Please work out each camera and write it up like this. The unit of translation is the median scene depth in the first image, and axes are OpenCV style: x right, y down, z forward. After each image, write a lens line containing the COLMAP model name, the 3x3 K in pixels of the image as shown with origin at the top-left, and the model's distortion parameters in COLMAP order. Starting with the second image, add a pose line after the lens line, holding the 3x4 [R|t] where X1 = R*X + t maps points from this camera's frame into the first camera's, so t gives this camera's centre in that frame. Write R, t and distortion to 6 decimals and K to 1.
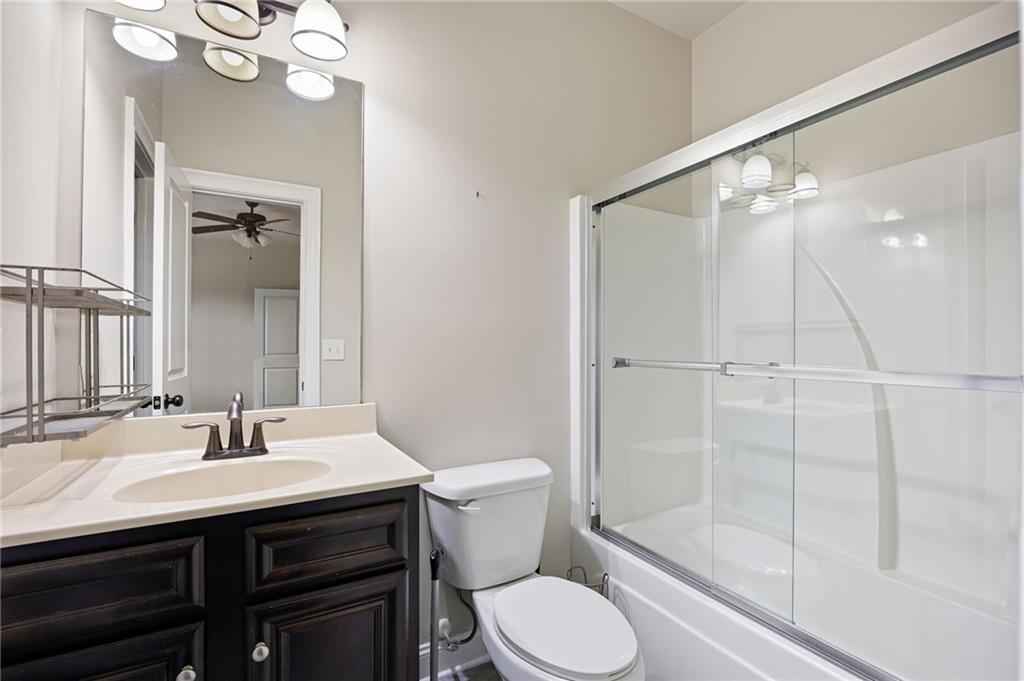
lens RADIAL K [[455.0, 0, 506.6], [0, 455.0, 342.5], [0, 0, 1]] dist [-0.009227, -0.000213]
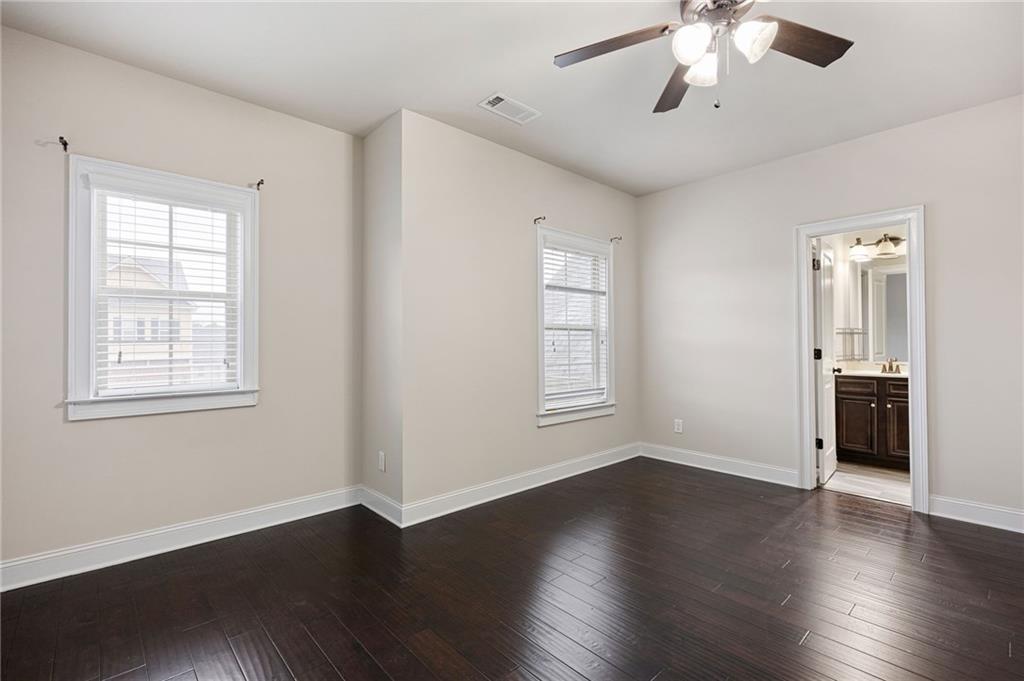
lens RADIAL K [[455.0, 0, 509.5], [0, 455.0, 338.9], [0, 0, 1]] dist [-0.009227, -0.000213]
pose [[0.208124, -0.026534, -0.977742, 2.258544], [0.017472, 0.999573, -0.023407, 0.004369], [0.977946, -0.012212, 0.208499, -2.673631]]
